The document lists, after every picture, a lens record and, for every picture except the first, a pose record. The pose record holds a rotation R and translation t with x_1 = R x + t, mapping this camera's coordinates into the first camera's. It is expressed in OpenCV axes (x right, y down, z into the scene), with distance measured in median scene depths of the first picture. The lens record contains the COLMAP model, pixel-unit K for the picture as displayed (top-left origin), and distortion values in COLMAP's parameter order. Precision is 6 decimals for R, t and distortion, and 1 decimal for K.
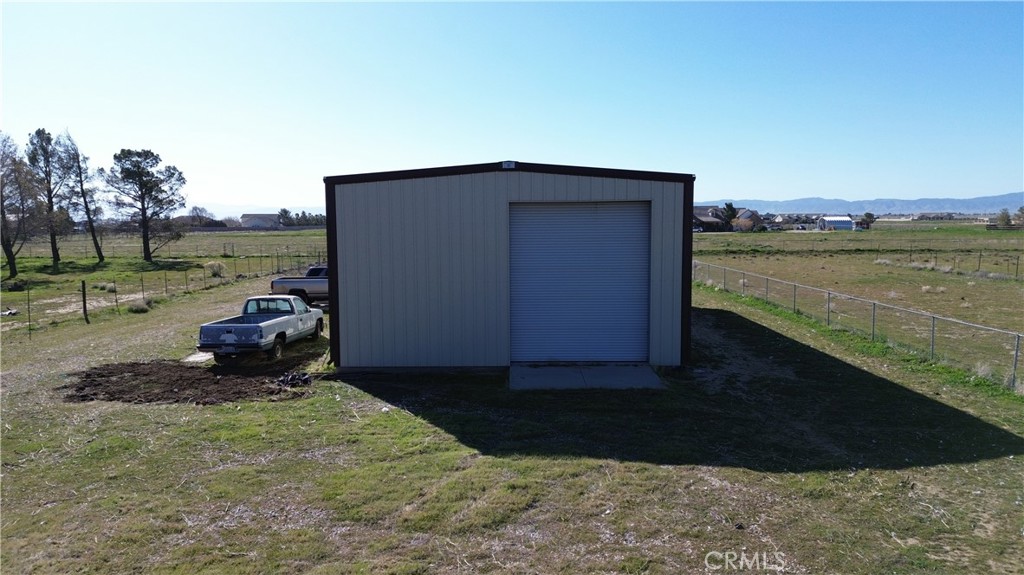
lens RADIAL K [[720.2, 0, 512.0], [0, 720.2, 287.5], [0, 0, 1]] dist [0.101712, -0.111170]
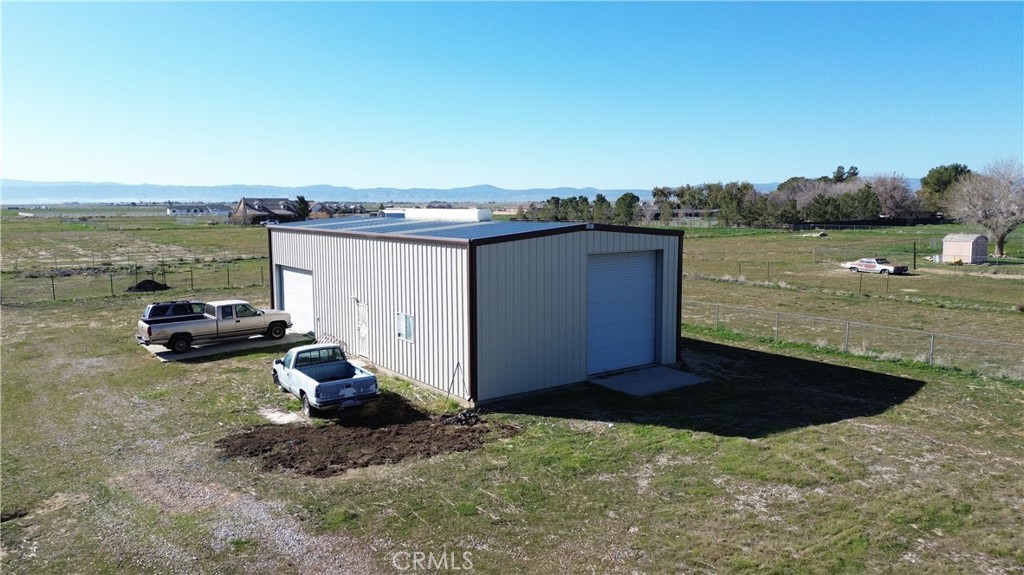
lens RADIAL K [[720.2, 0, 512.0], [0, 720.2, 287.5], [0, 0, 1]] dist [0.101712, -0.111170]
pose [[0.801813, -0.068324, 0.593656, -0.864090], [0.056867, 0.997658, 0.038013, -0.112702], [-0.594863, 0.003280, 0.803820, 0.040908]]
